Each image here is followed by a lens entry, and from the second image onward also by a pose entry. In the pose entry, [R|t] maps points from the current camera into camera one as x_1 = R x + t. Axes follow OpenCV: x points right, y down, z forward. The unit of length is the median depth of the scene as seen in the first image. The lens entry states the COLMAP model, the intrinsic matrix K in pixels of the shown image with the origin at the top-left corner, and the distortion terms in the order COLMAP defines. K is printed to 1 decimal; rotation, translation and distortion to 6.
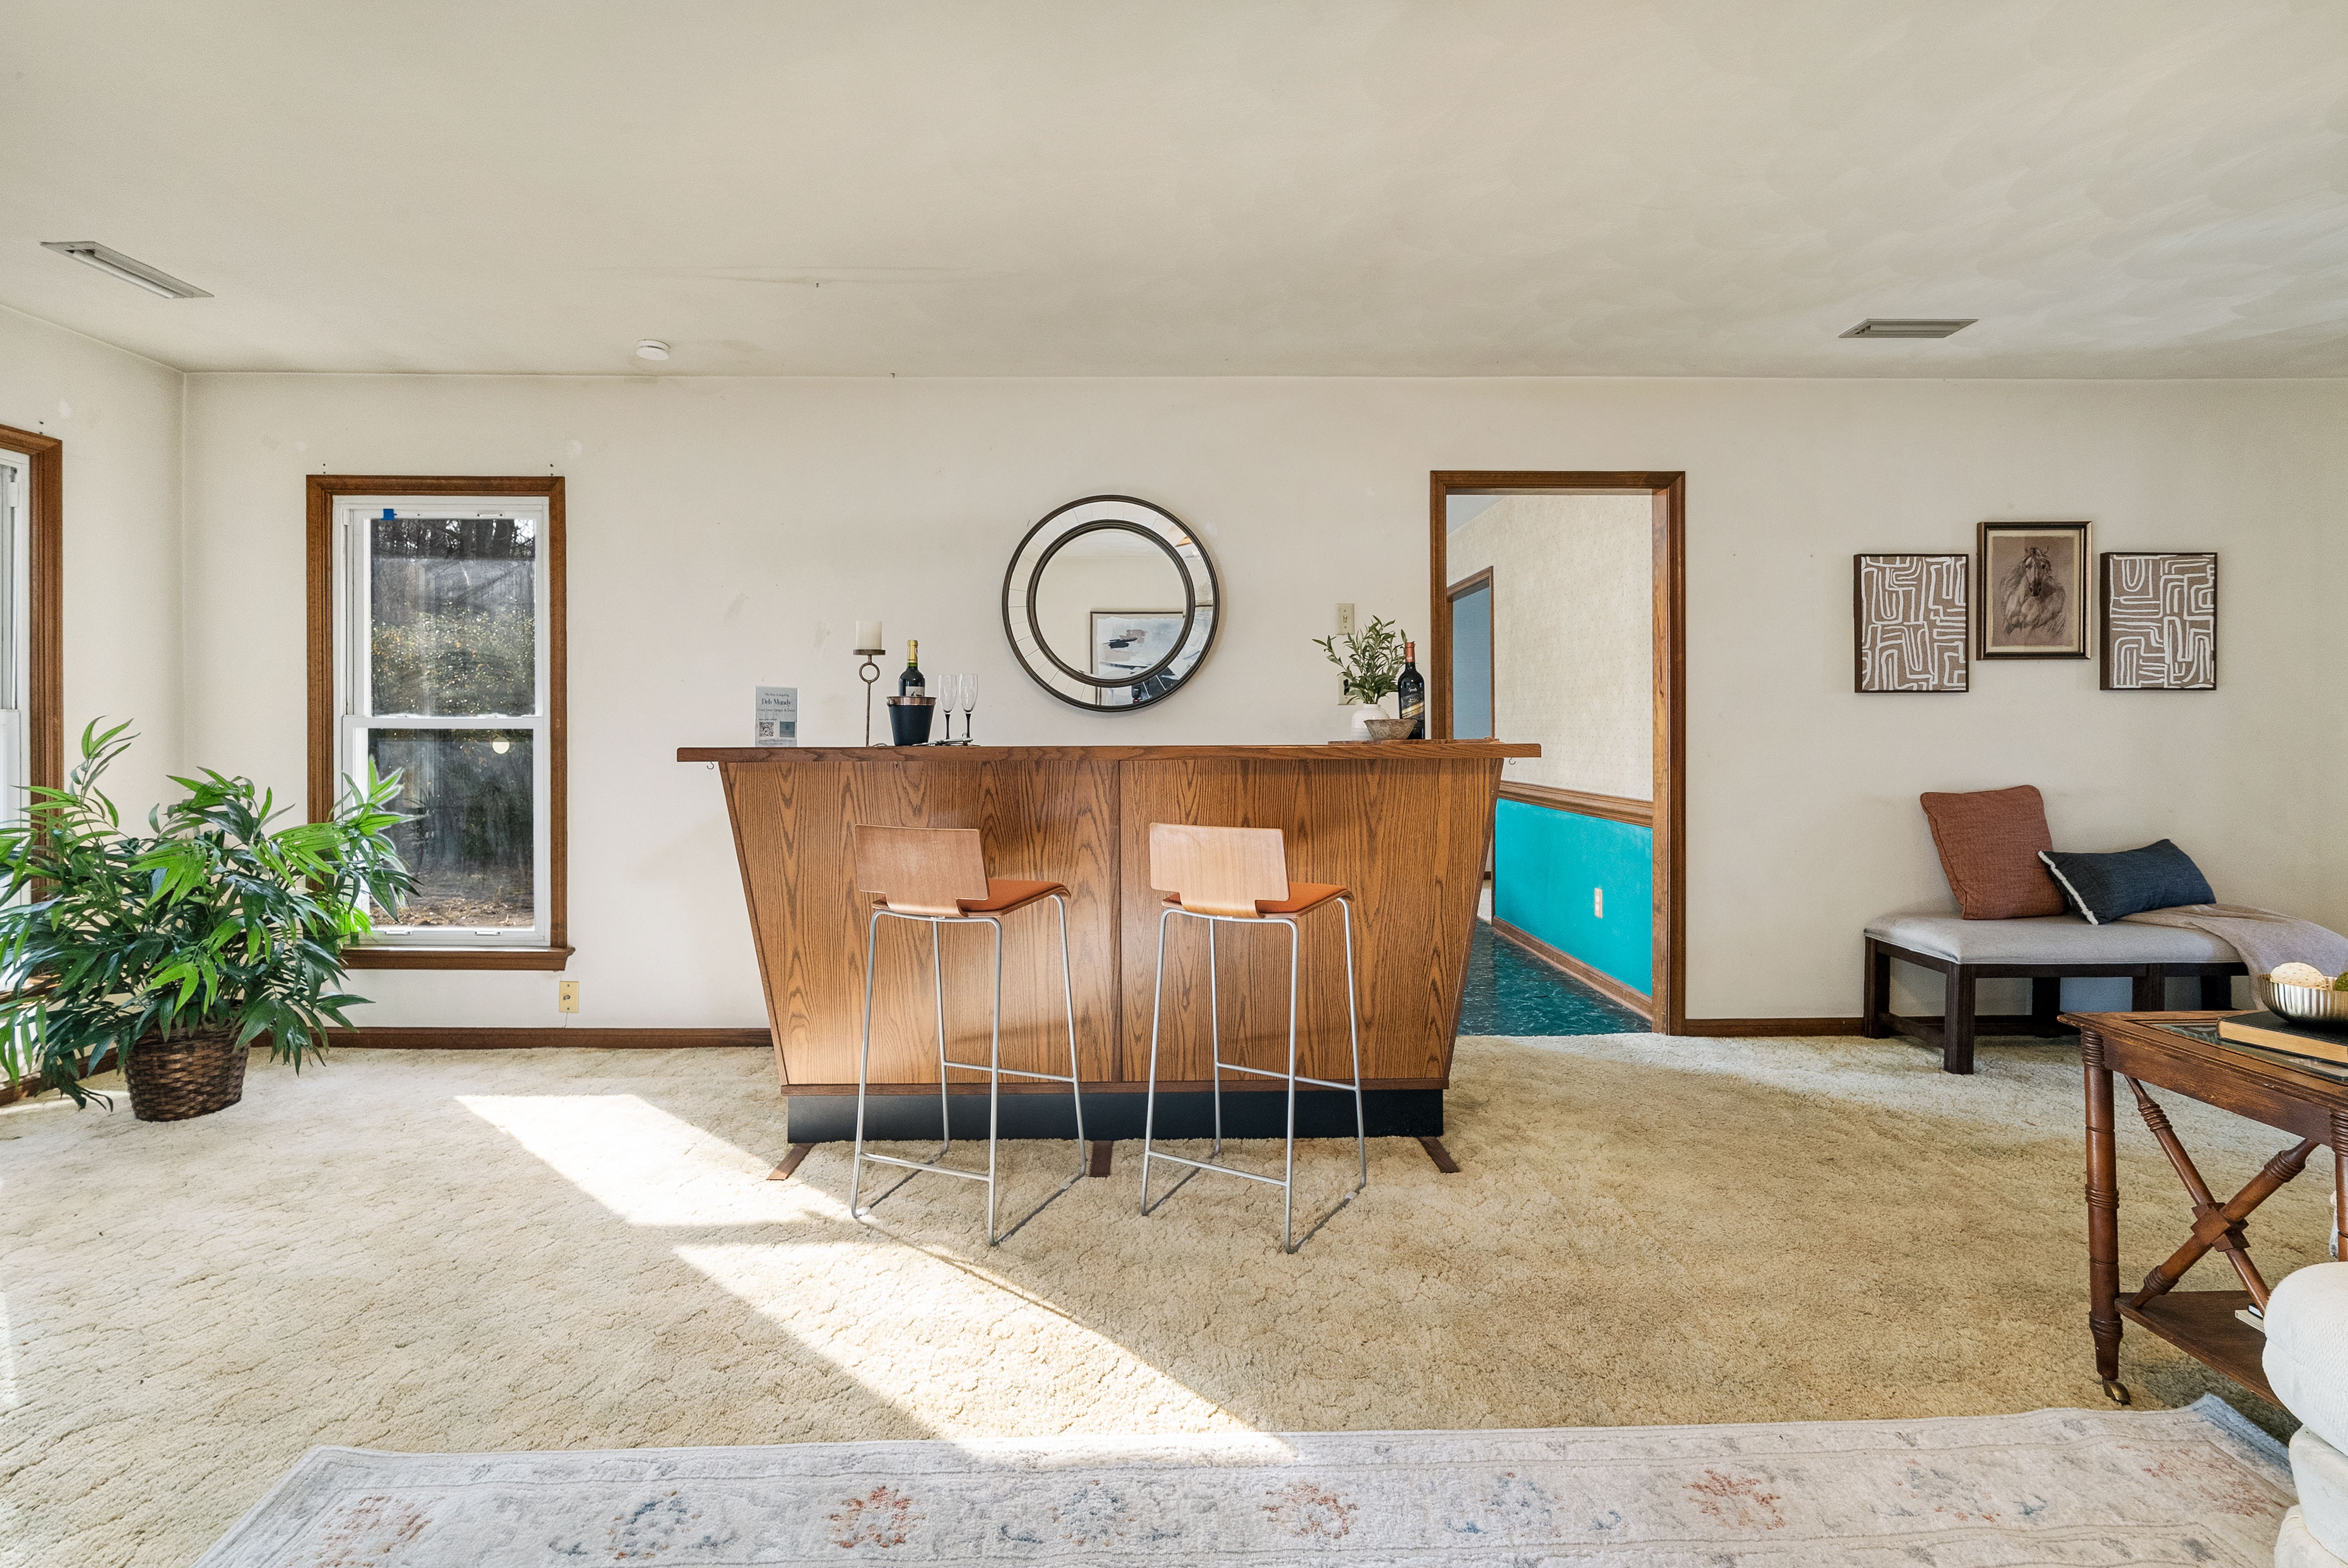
lens RADIAL K [[1053.9, 0, 1175.5], [0, 1053.9, 726.1], [0, 0, 1]] dist [-0.001086, -0.000005]
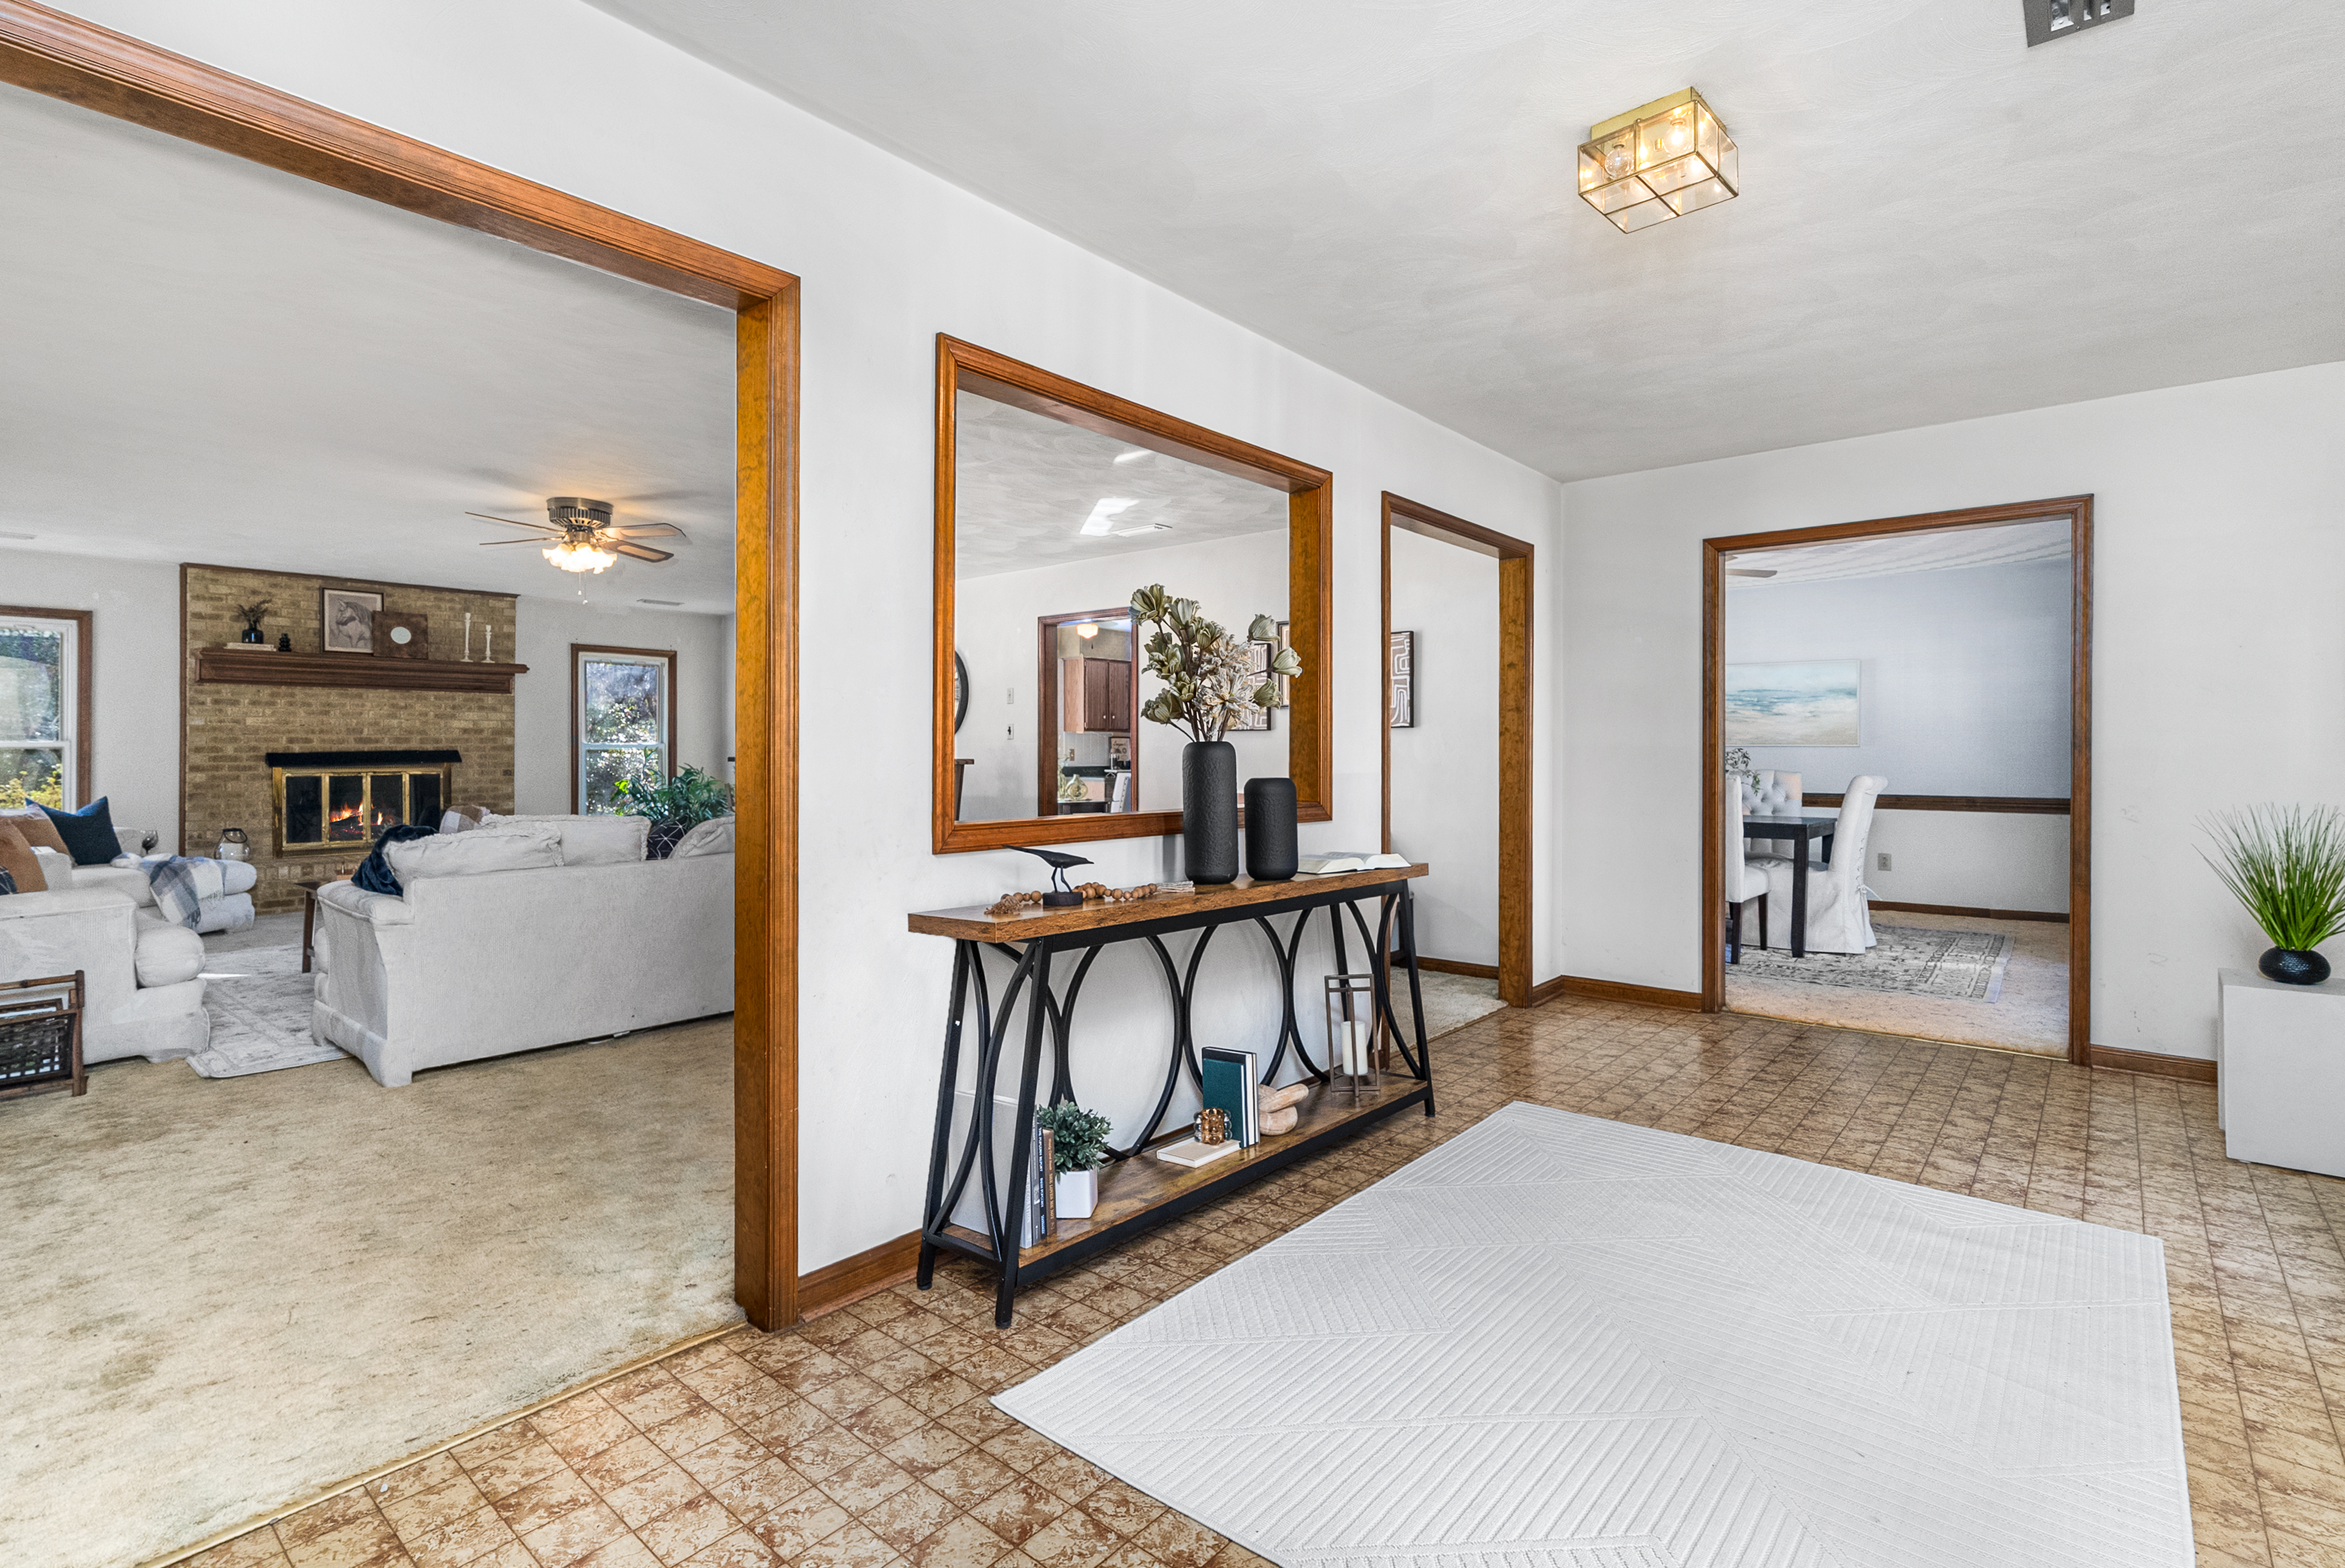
lens RADIAL K [[1101.9, 0, 1173.3], [0, 1101.9, 746.8], [0, 0, 1]] dist [-0.001586, -0.000149]
pose [[0.750912, 0.000134, -0.660402, 1.765170], [-0.004677, 0.999976, -0.005116, 0.001867], [0.660385, 0.006931, 0.750895, -0.340056]]
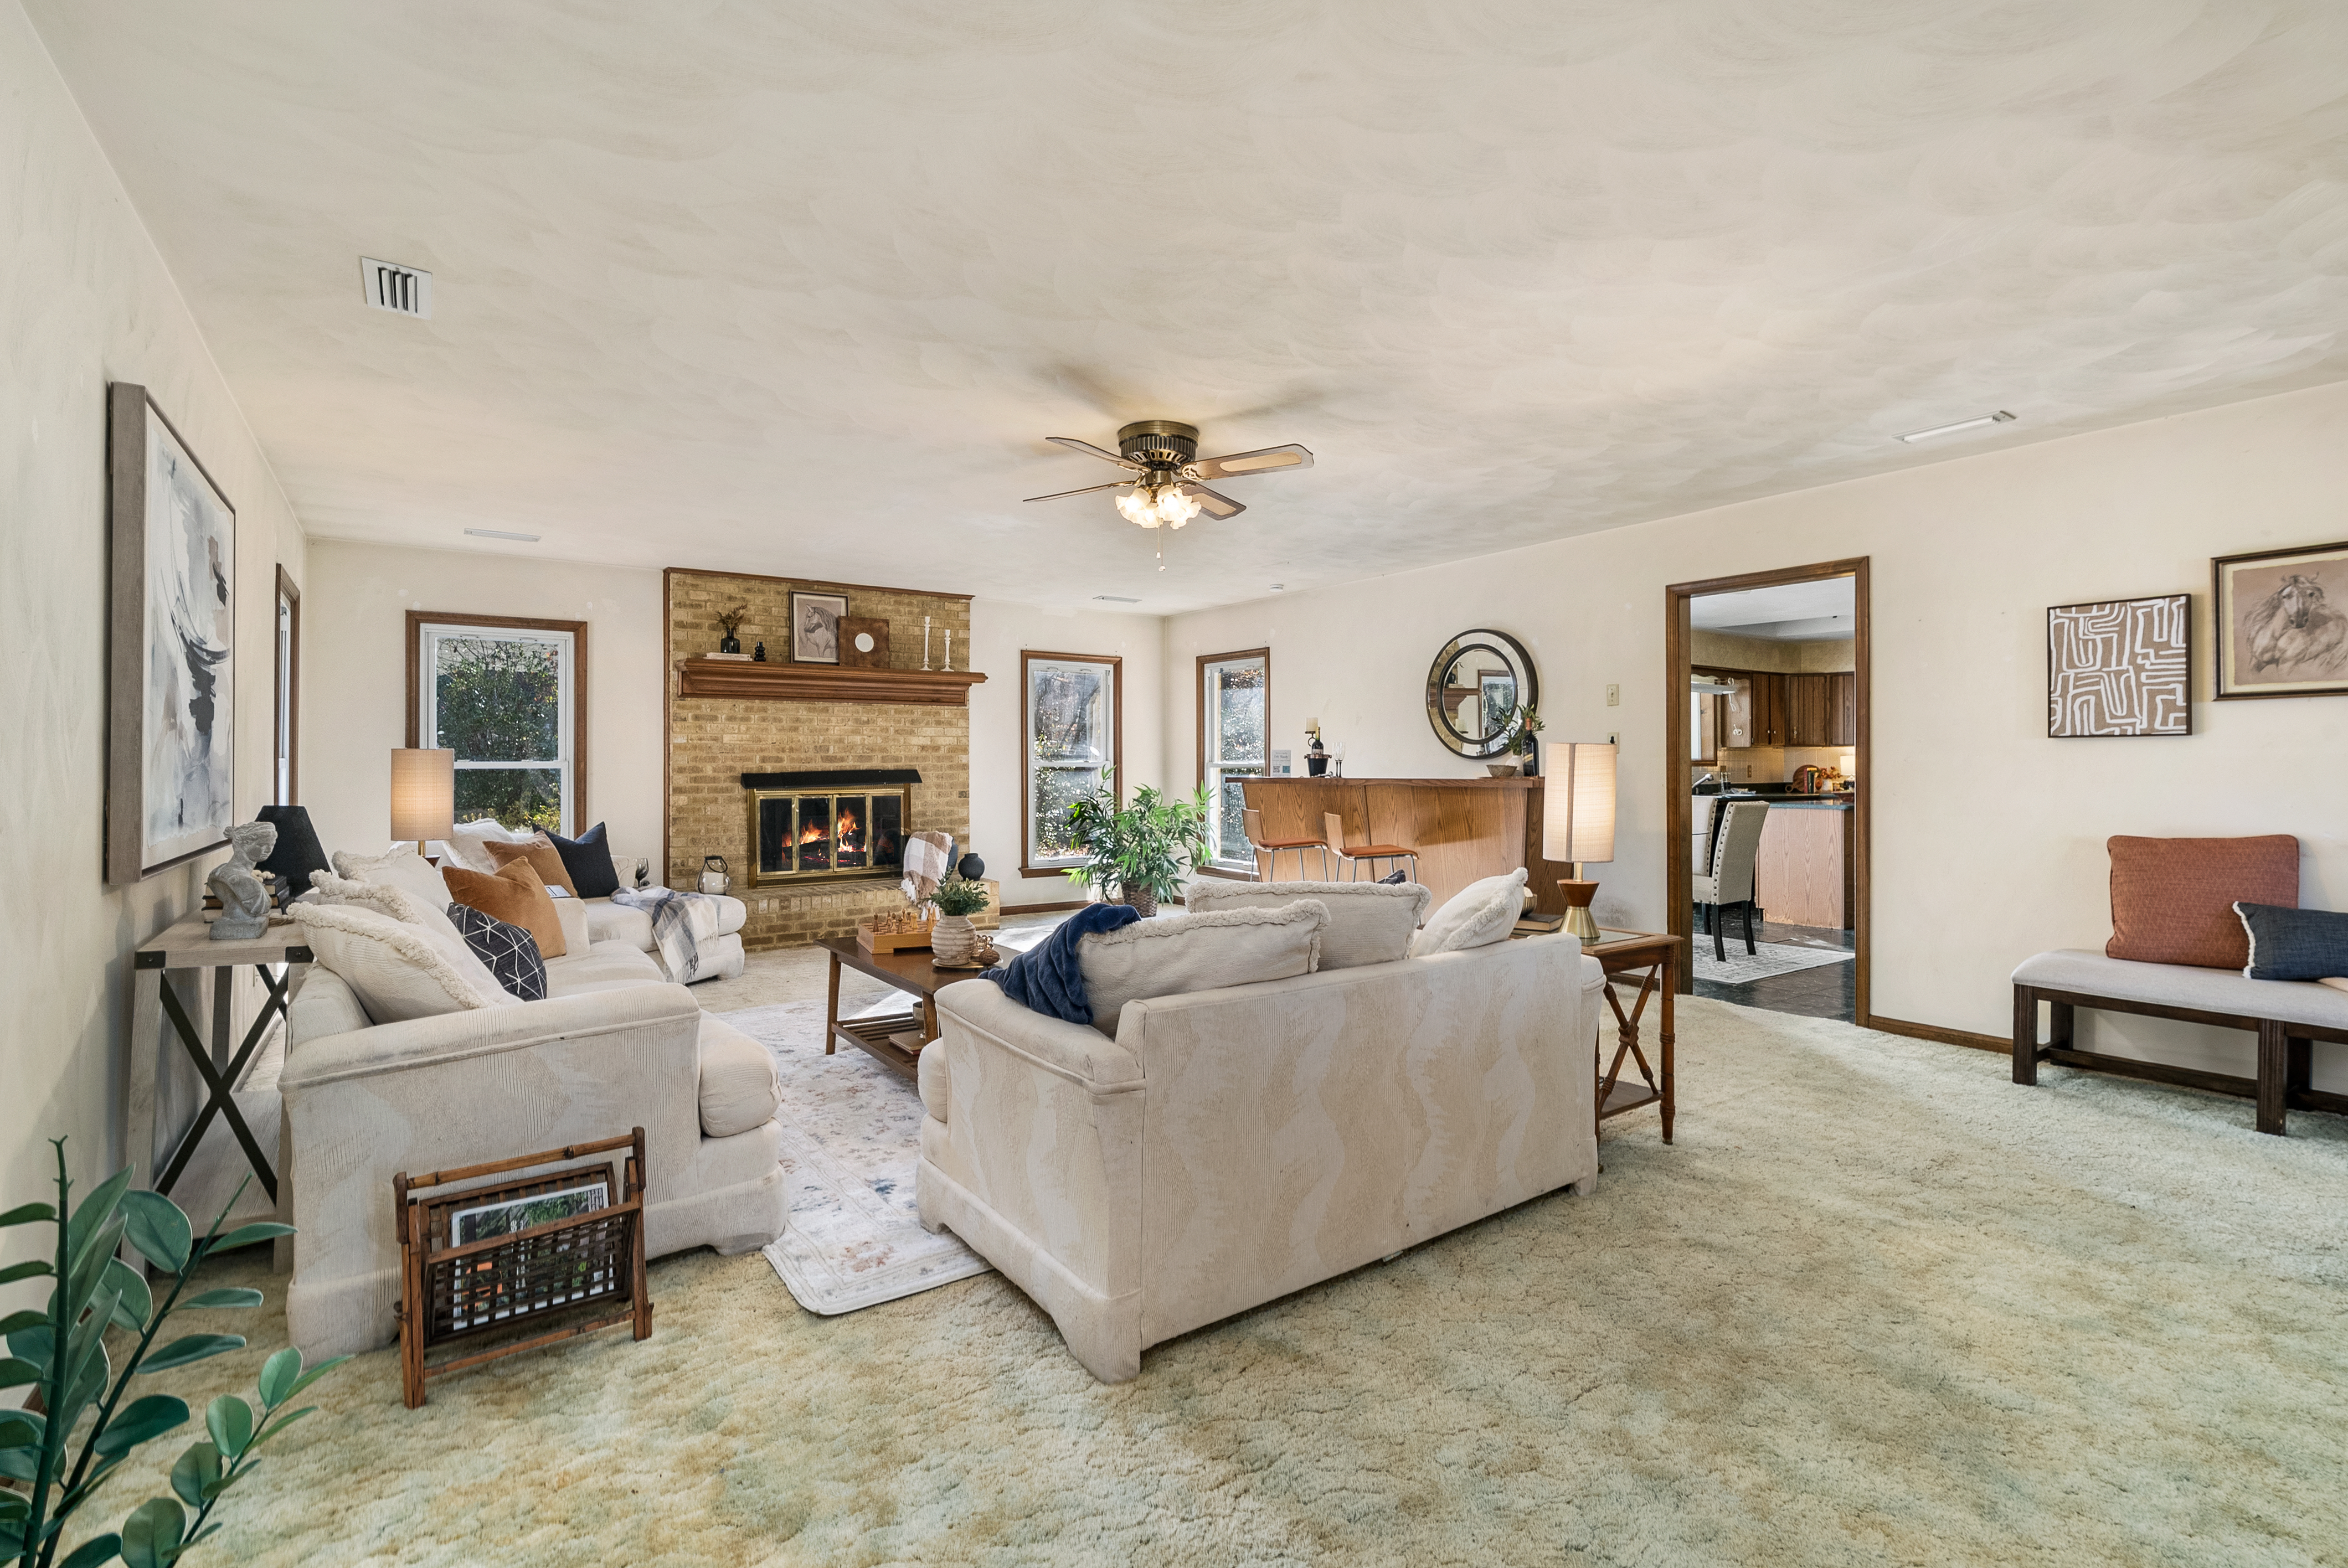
lens RADIAL K [[1069.1, 0, 1164.5], [0, 1069.1, 765.6], [0, 0, 1]] dist [-0.001893, -0.000035]
pose [[0.558398, -0.000669, -0.829573, 1.042951], [-0.002186, 0.999995, -0.002278, 0.000230], [0.829571, 0.003085, 0.558393, -0.336222]]
